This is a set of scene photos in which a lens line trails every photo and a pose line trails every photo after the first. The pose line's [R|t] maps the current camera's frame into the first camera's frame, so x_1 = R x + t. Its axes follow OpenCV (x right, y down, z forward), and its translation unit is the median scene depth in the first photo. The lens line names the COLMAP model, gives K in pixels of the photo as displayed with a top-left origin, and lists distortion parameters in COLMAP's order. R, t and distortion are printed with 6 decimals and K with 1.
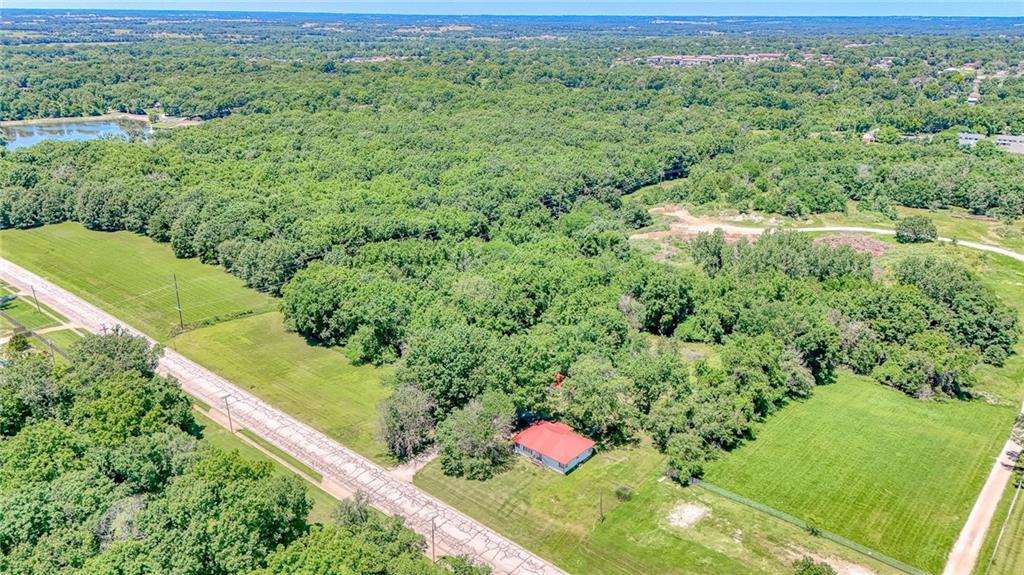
lens RADIAL K [[757.3, 0, 512.0], [0, 757.3, 287.5], [0, 0, 1]] dist [0.062222, -0.048754]
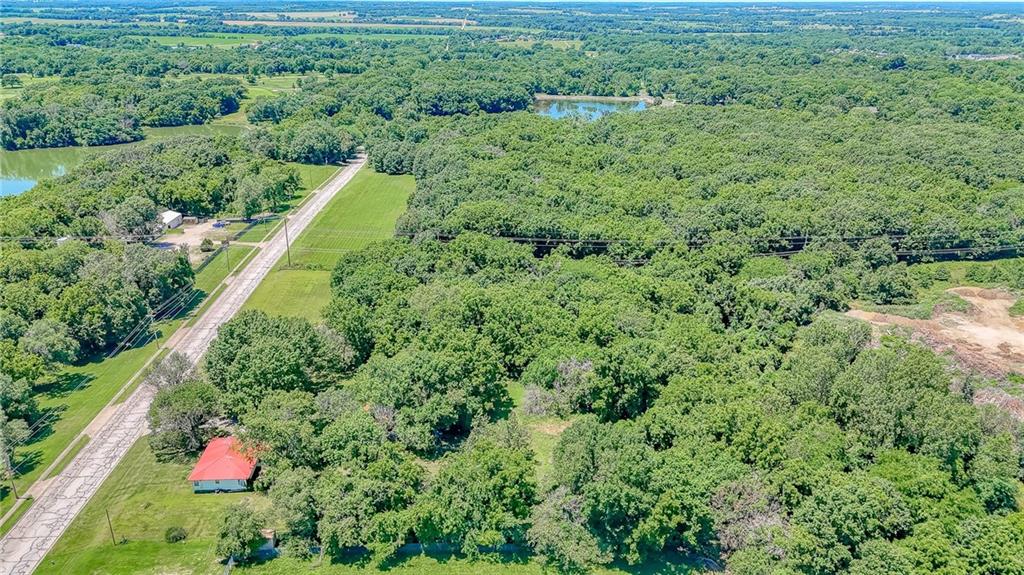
lens RADIAL K [[757.3, 0, 512.0], [0, 757.3, 287.5], [0, 0, 1]] dist [0.062222, -0.048754]
pose [[0.687835, 0.254612, -0.679746, 0.525201], [-0.248174, 0.962518, 0.109403, -0.110239], [0.682123, 0.093443, 0.725242, 0.329264]]
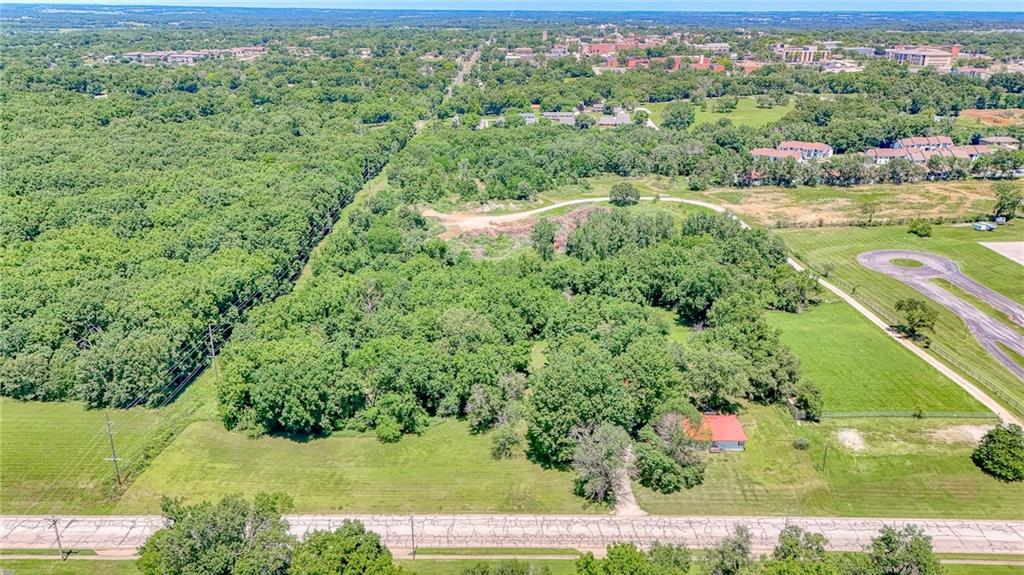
lens RADIAL K [[757.3, 0, 512.0], [0, 757.3, 287.5], [0, 0, 1]] dist [0.062222, -0.048754]
pose [[0.758714, -0.226278, 0.610861, -0.470189], [0.219218, 0.971729, 0.087675, -0.089498], [-0.613430, 0.067391, 0.786868, 0.185639]]
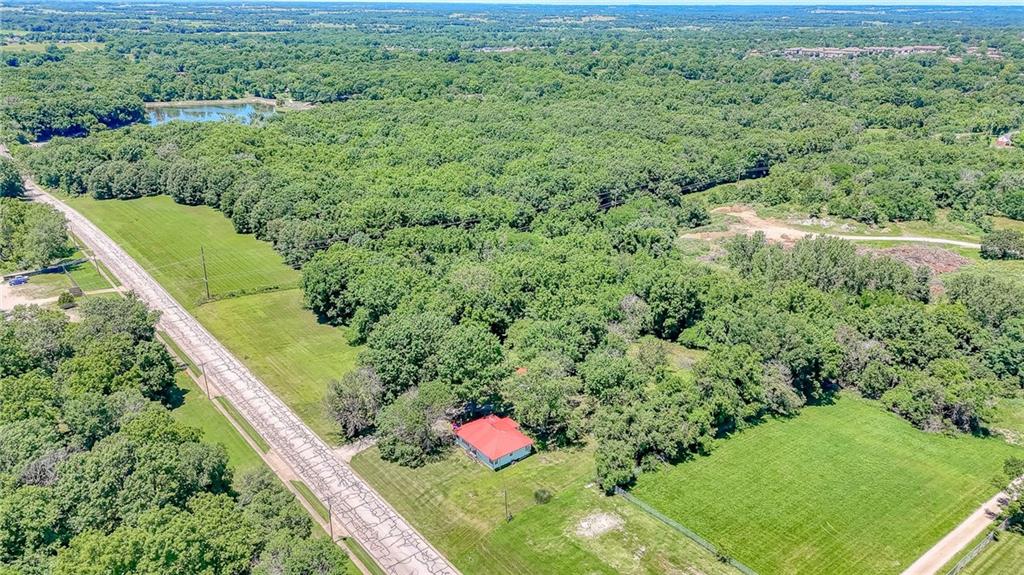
lens RADIAL K [[757.3, 0, 512.0], [0, 757.3, 287.5], [0, 0, 1]] dist [0.062222, -0.048754]
pose [[0.982908, 0.065007, -0.172239, 0.143426], [-0.063073, 0.997869, 0.016684, -0.005239], [0.172956, -0.005535, 0.984914, 0.019851]]
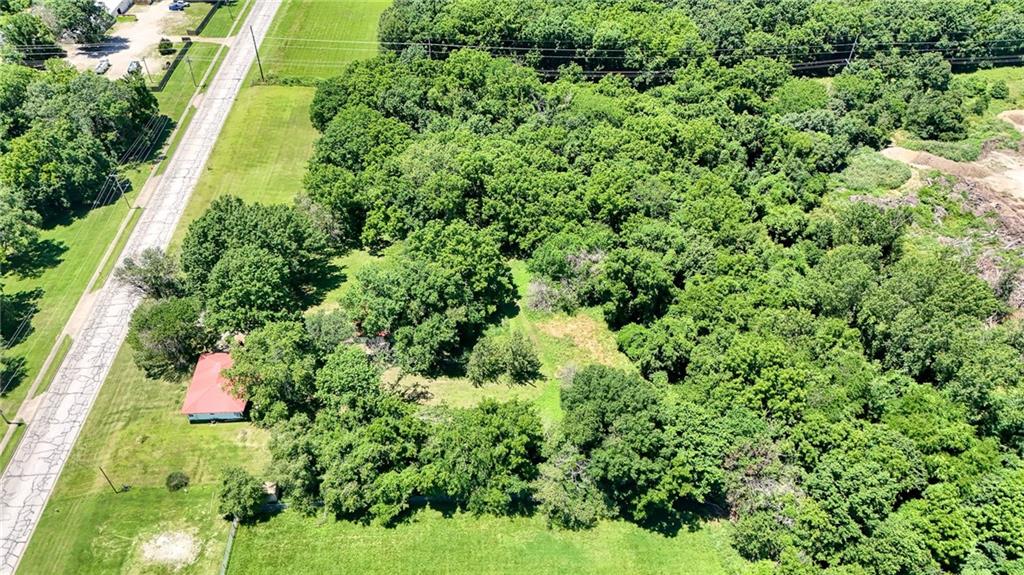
lens RADIAL K [[757.3, 0, 512.0], [0, 757.3, 287.5], [0, 0, 1]] dist [0.062222, -0.048754]
pose [[0.687476, 0.491048, -0.535023, 0.427424], [-0.250231, 0.851795, 0.460250, -0.231350], [0.681734, -0.182531, 0.708464, 0.377722]]
